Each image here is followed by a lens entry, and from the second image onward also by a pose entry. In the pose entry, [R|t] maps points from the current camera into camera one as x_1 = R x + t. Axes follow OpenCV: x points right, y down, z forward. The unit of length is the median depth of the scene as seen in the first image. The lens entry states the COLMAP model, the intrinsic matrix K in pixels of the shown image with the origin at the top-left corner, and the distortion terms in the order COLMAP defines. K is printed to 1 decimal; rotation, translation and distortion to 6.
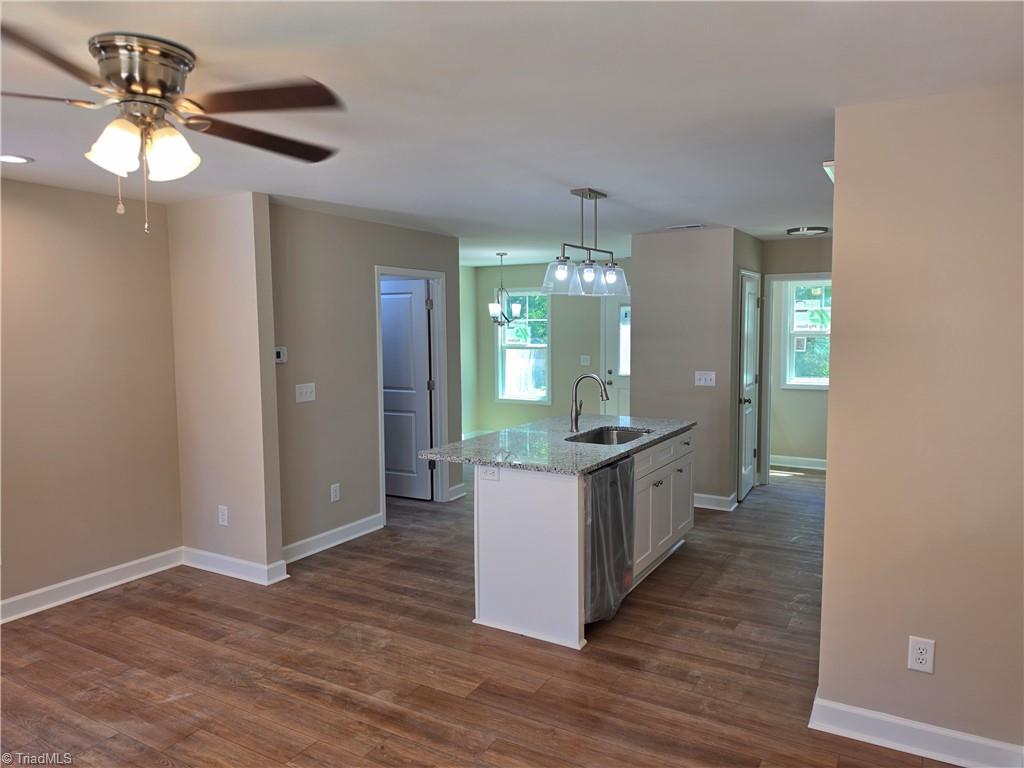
lens RADIAL K [[709.6, 0, 512.0], [0, 709.6, 384.0], [0, 0, 1]] dist [0.063130, -0.075380]
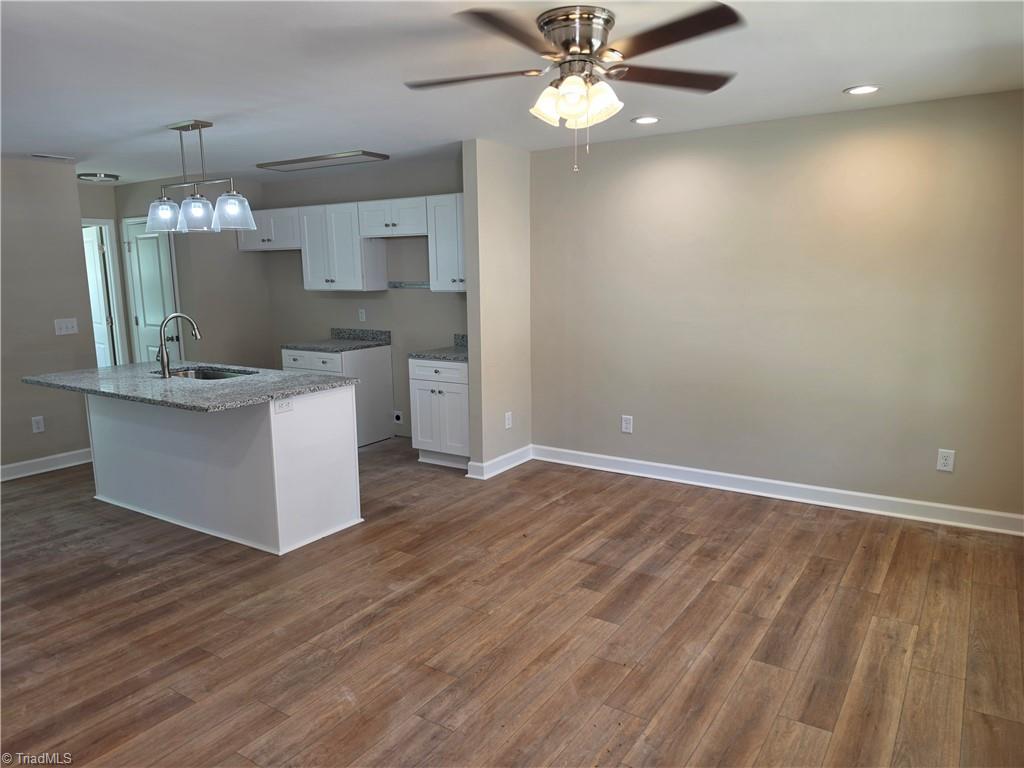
lens RADIAL K [[709.6, 0, 512.0], [0, 709.6, 384.0], [0, 0, 1]] dist [0.063130, -0.075380]
pose [[0.049062, -0.153211, 0.986975, -1.086853], [0.102367, 0.983733, 0.147619, -0.022058], [-0.993536, 0.093791, 0.063948, 0.637337]]
